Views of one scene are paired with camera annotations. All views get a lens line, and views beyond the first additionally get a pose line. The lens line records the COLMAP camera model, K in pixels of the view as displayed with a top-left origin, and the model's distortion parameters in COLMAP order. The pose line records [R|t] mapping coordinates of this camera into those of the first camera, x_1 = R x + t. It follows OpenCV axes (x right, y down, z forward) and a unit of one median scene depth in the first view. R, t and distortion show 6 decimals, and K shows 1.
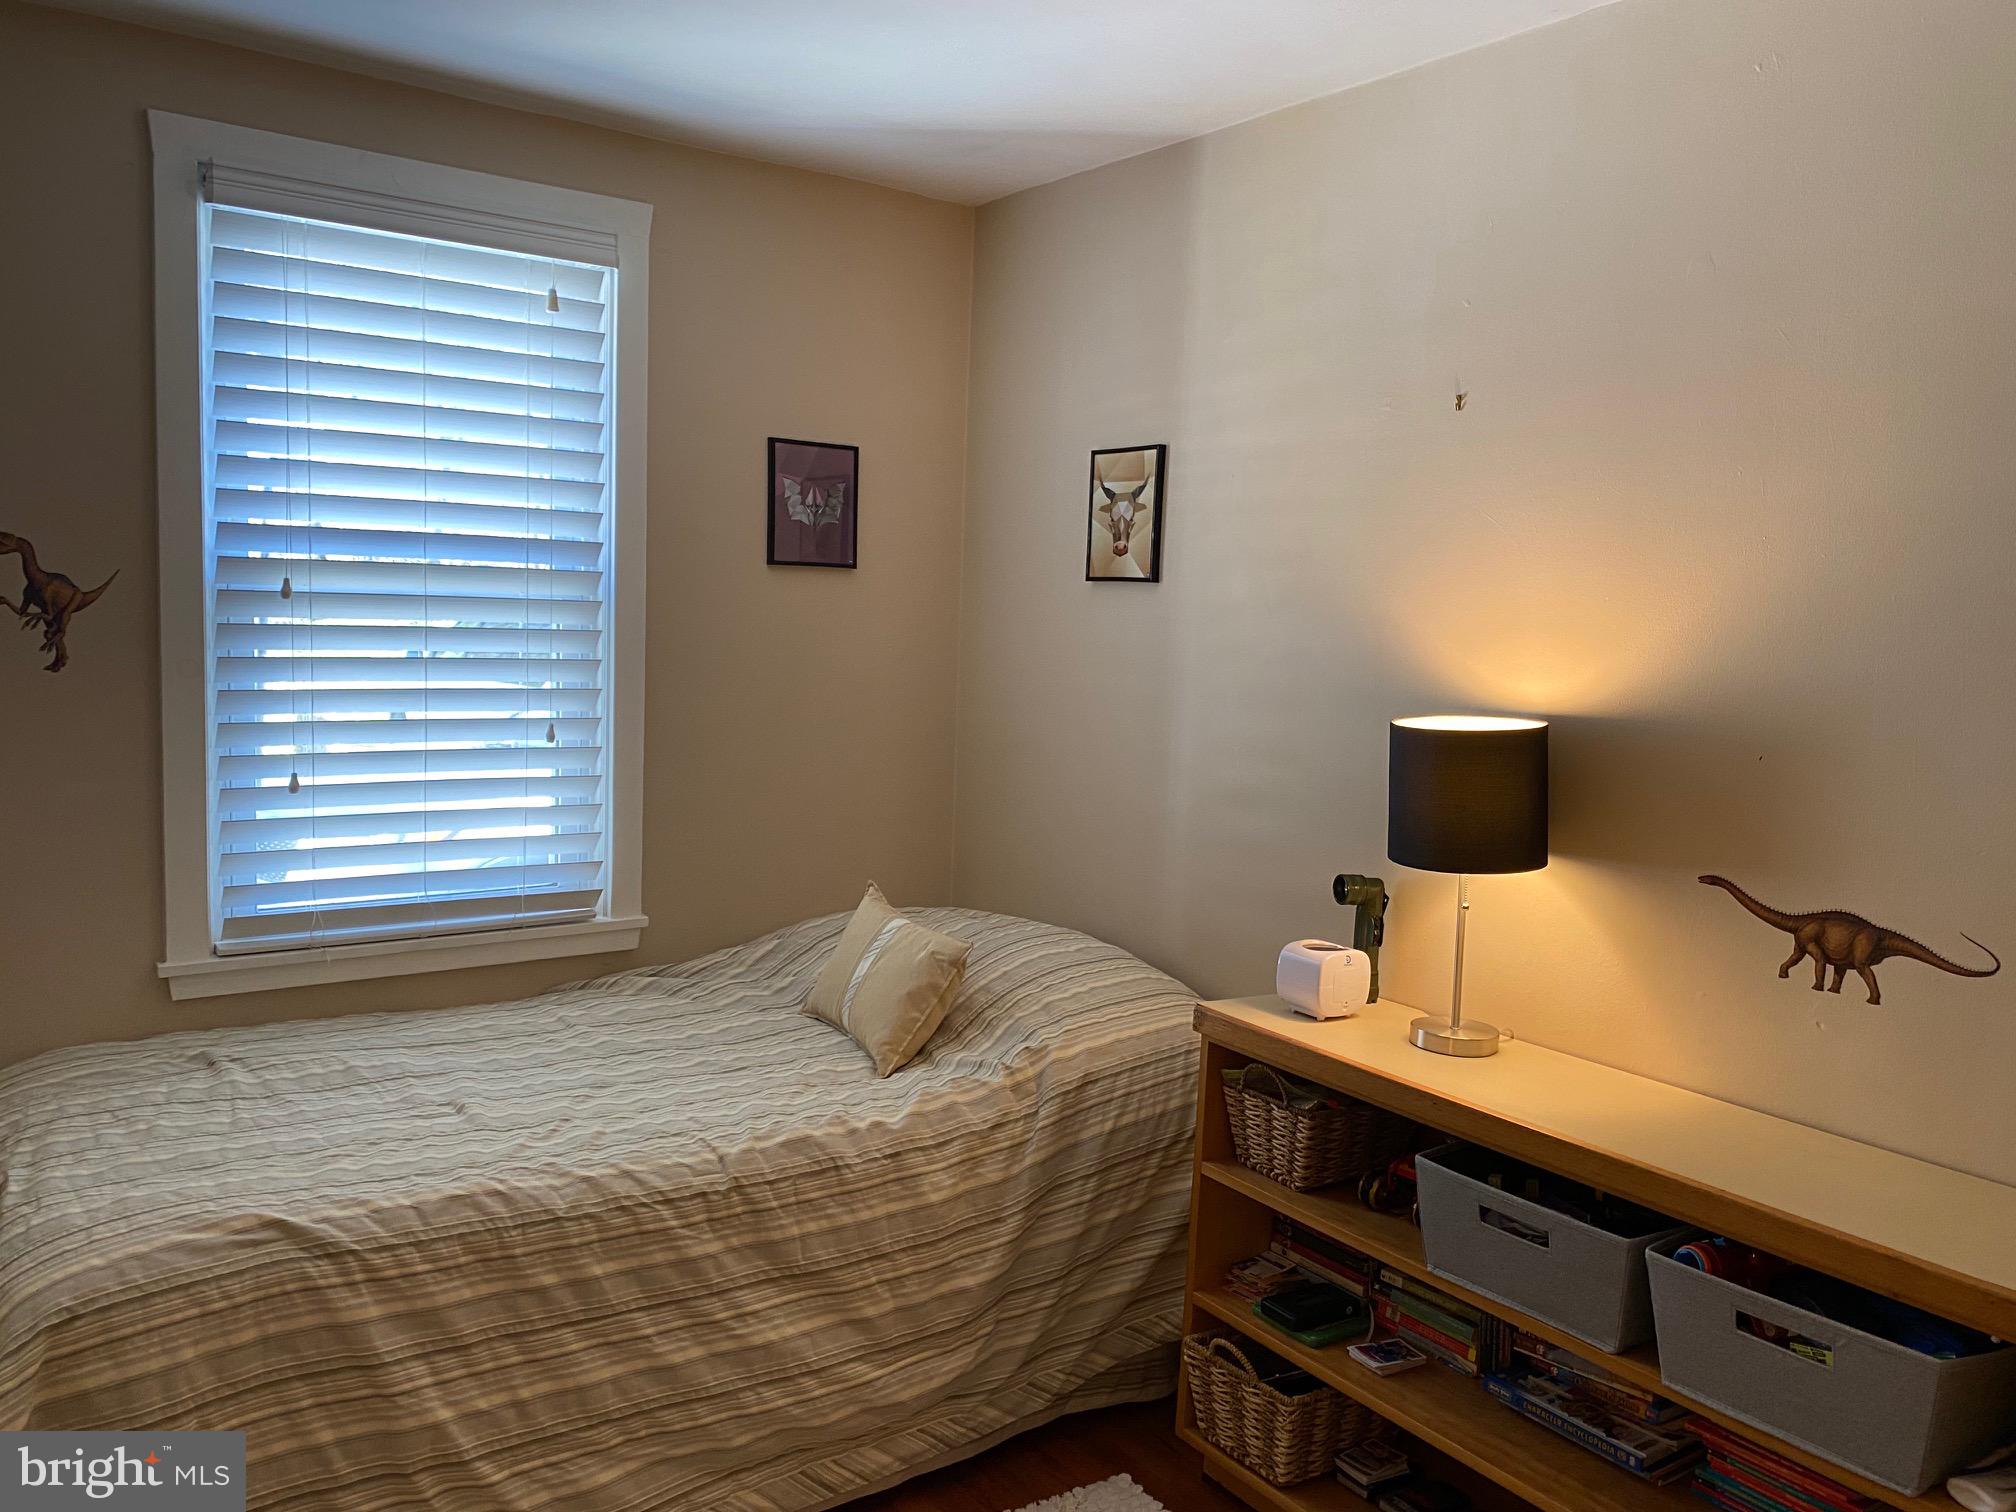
lens RADIAL K [[1557.9, 0, 1013.8], [0, 1557.9, 731.6], [0, 0, 1]] dist [0.088678, -0.118682]
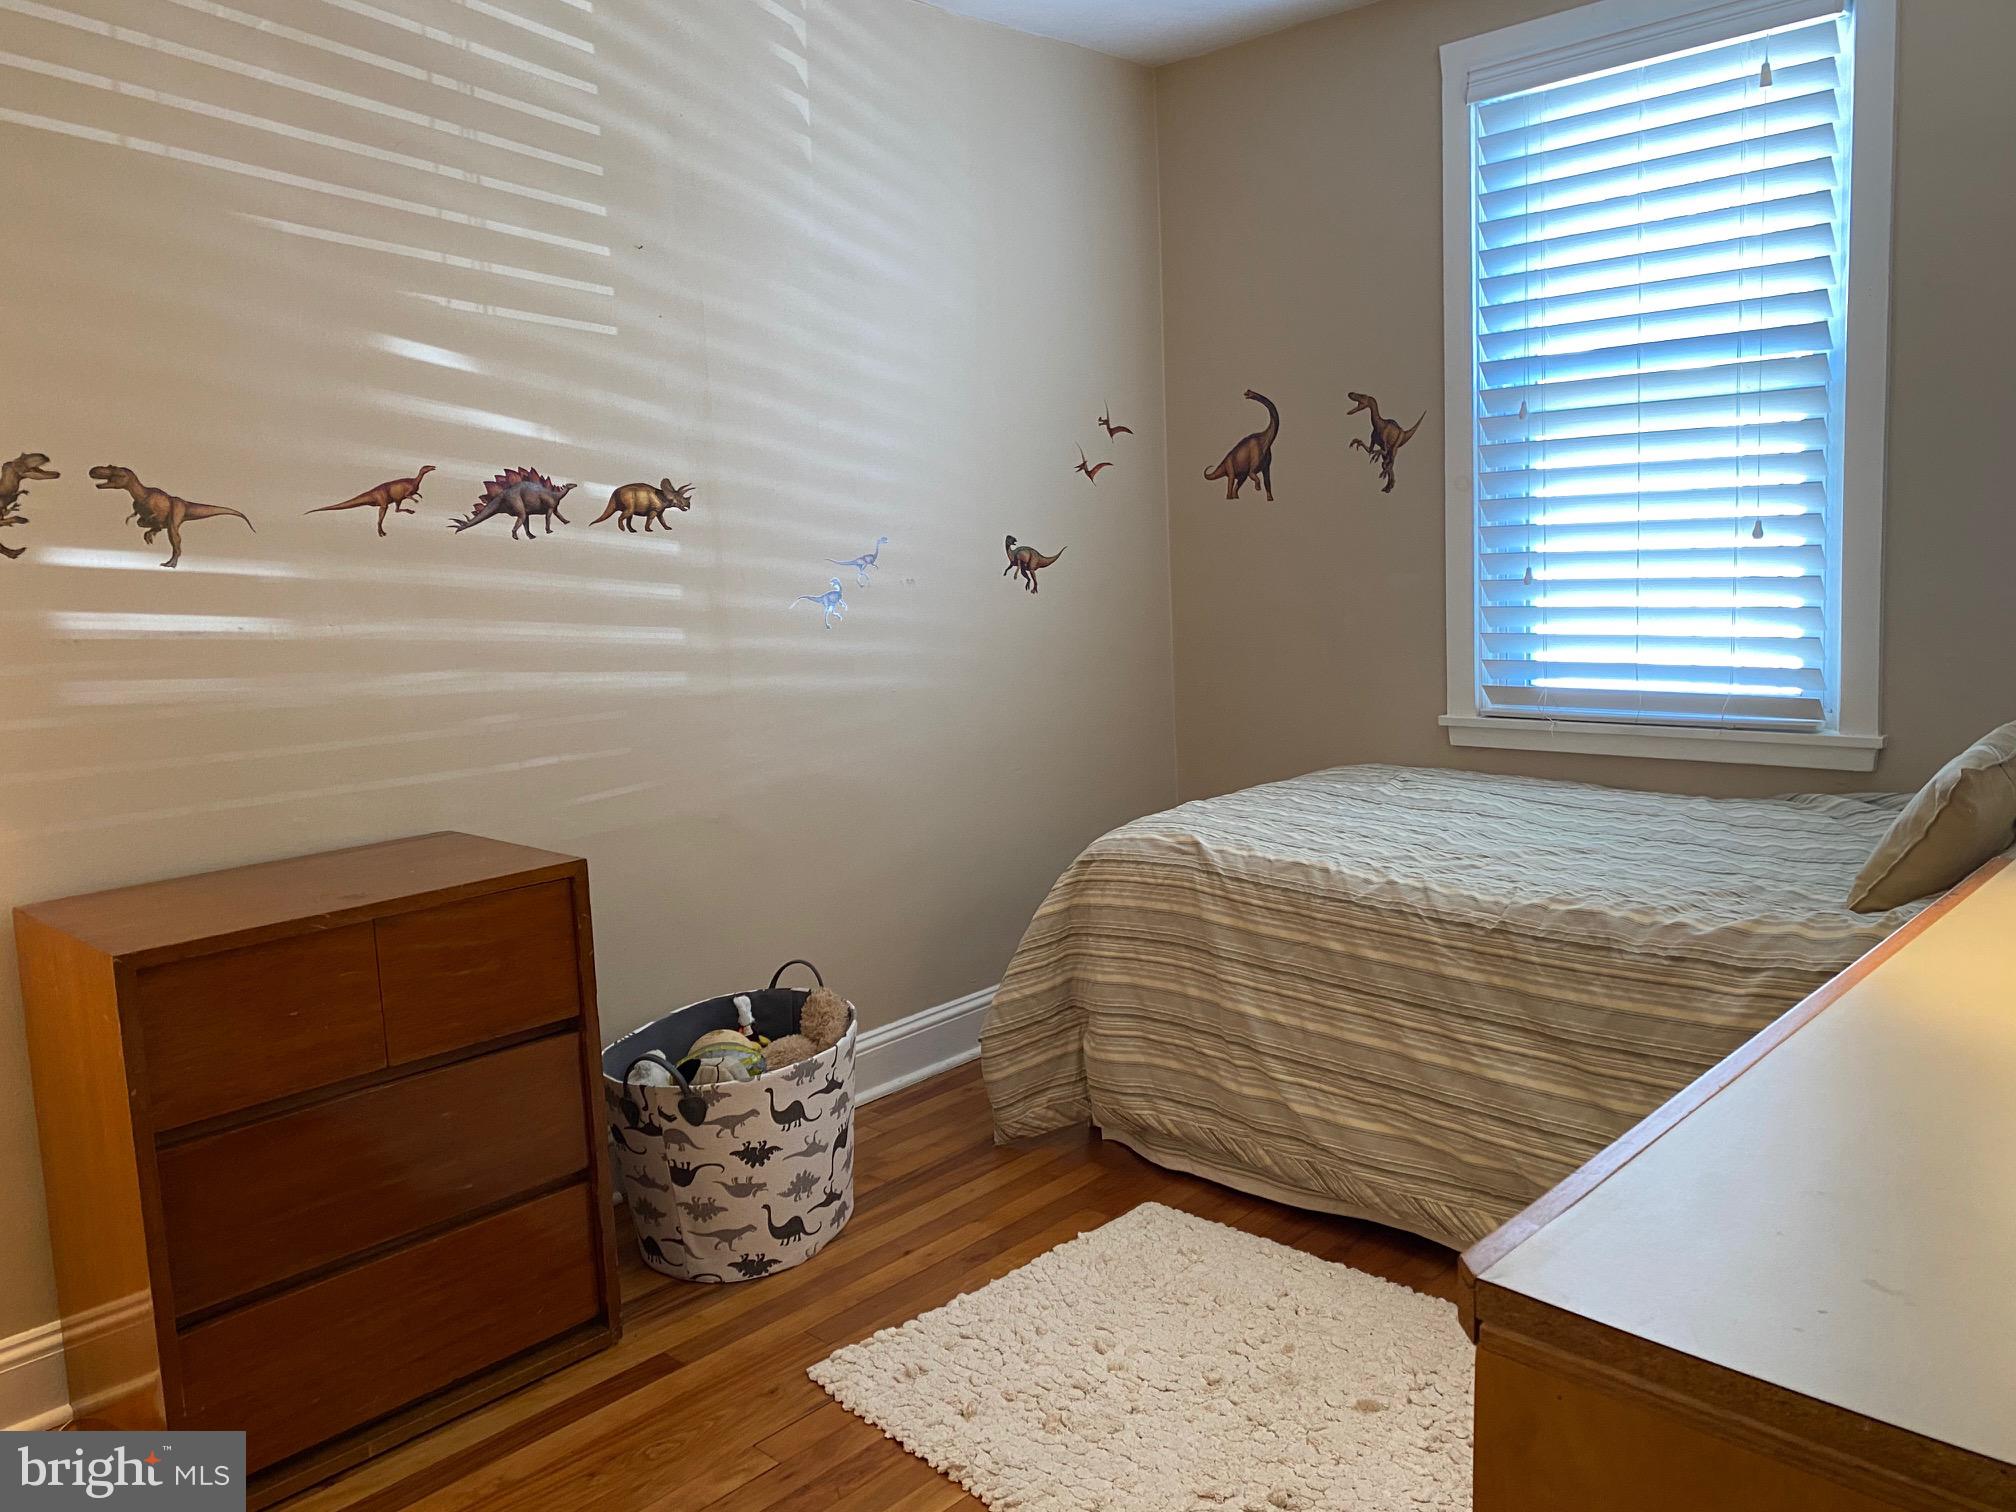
lens RADIAL K [[1557.9, 0, 1013.8], [0, 1557.9, 731.6], [0, 0, 1]] dist [0.088678, -0.118682]
pose [[0.179660, 0.075566, -0.980822, 0.772008], [-0.034891, 0.996907, 0.070414, 0.095130], [0.983110, 0.021571, 0.181741, 0.484665]]
